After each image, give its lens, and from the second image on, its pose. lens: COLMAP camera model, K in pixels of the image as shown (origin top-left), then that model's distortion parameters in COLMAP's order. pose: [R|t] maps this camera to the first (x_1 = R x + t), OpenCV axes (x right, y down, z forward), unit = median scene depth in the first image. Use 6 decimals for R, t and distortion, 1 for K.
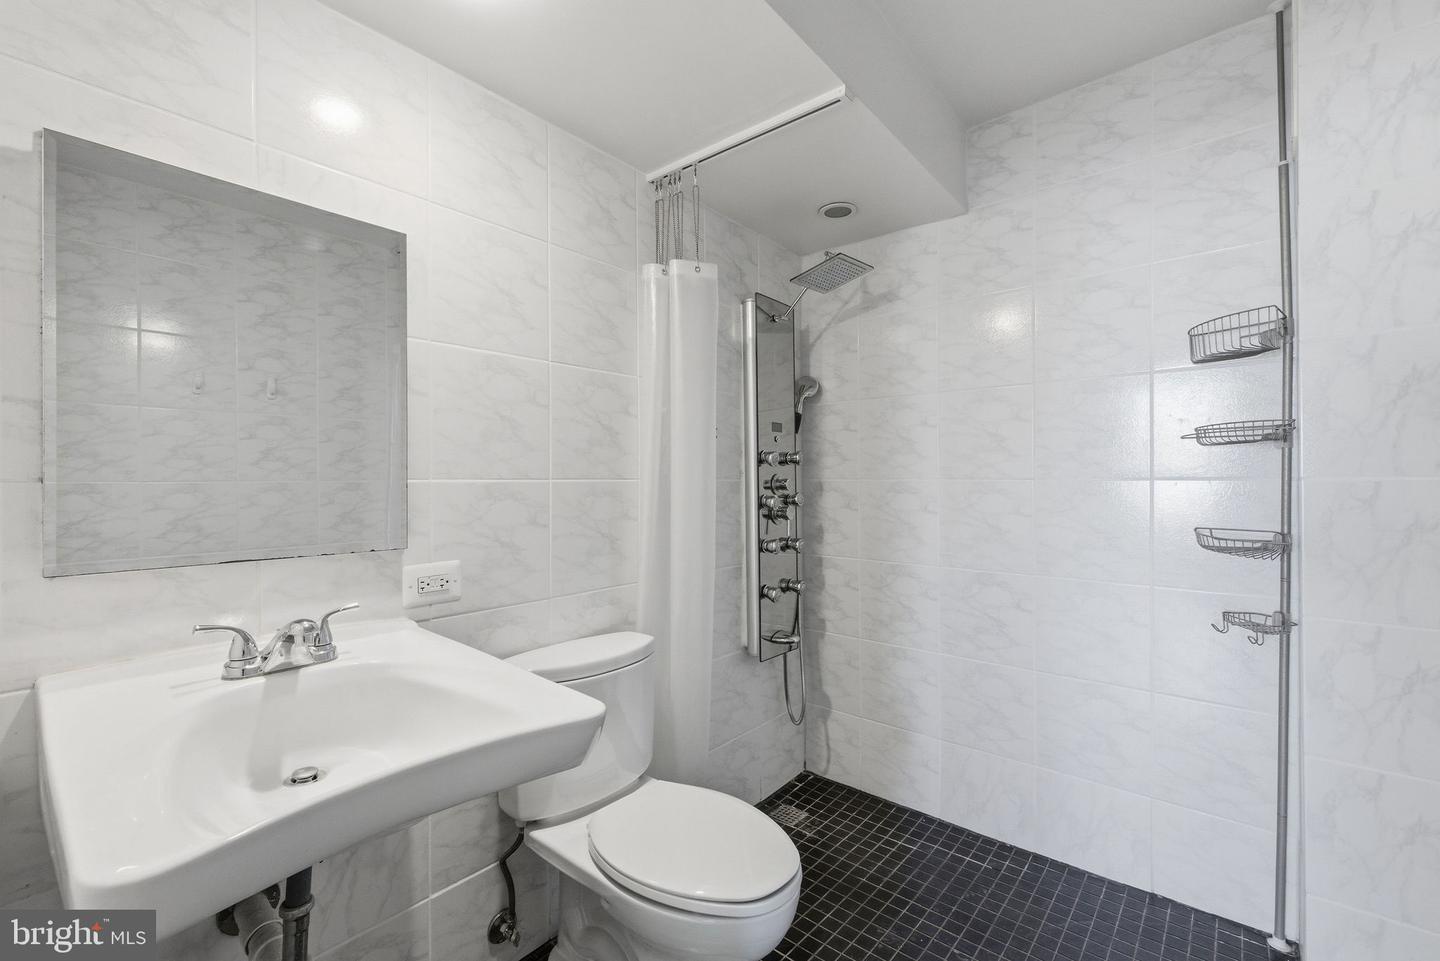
lens RADIAL K [[603.3, 0, 721.8], [0, 603.3, 477.9], [0, 0, 1]] dist [0.007353, -0.001766]
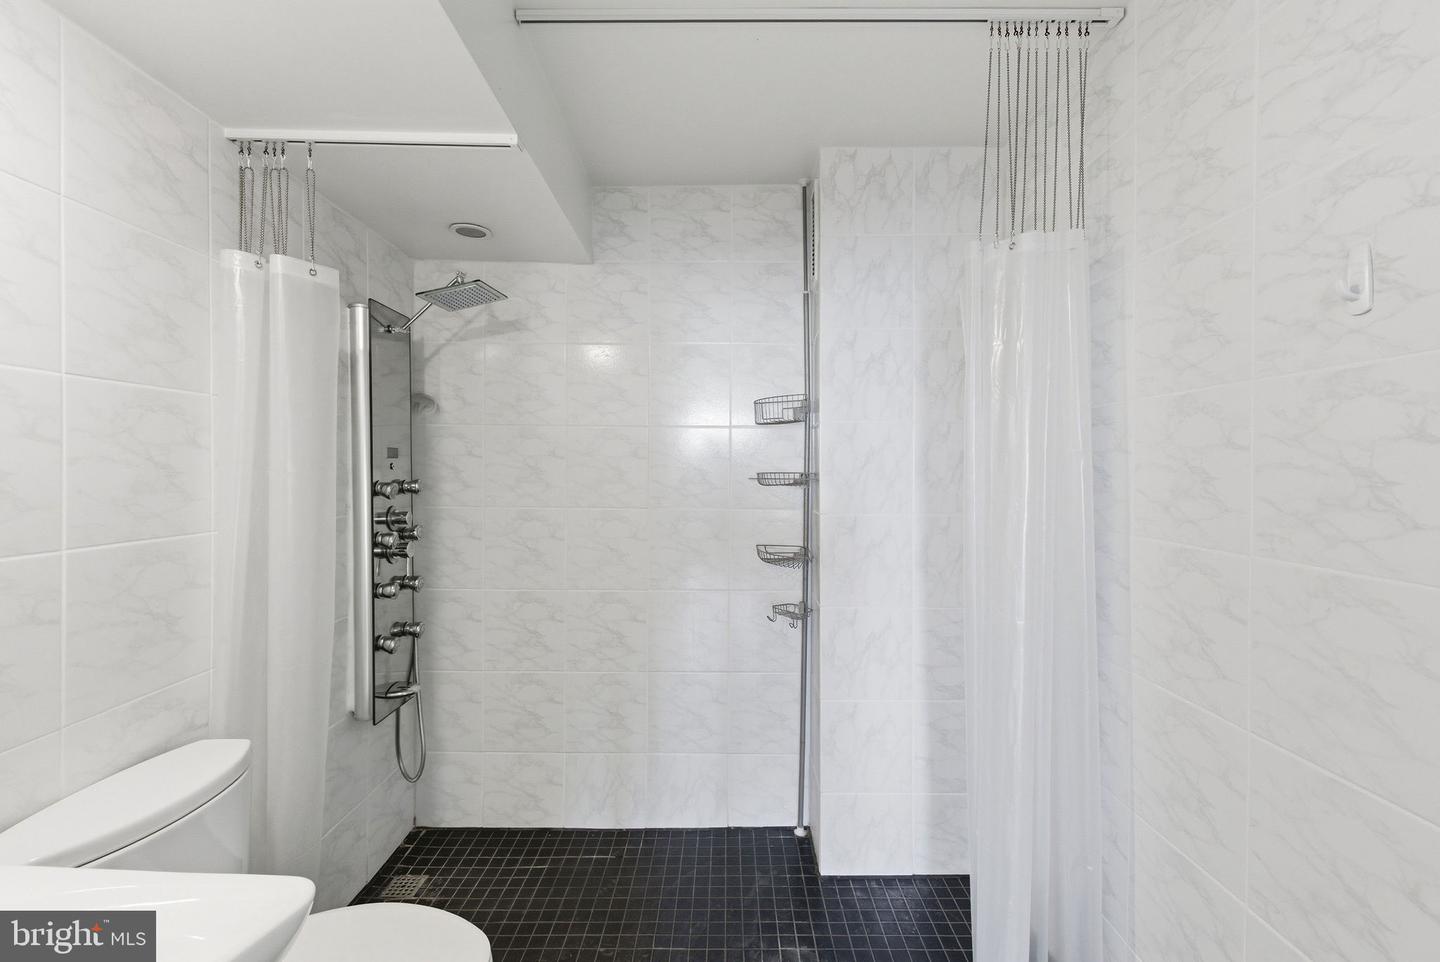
lens RADIAL K [[603.3, 0, 718.2], [0, 603.3, 471.1], [0, 0, 1]] dist [0.007353, -0.001766]
pose [[0.769834, 0.004868, 0.638226, -0.127538], [-0.007303, 0.999973, 0.001182, -0.074809], [-0.638202, -0.005571, 0.769848, 0.016456]]
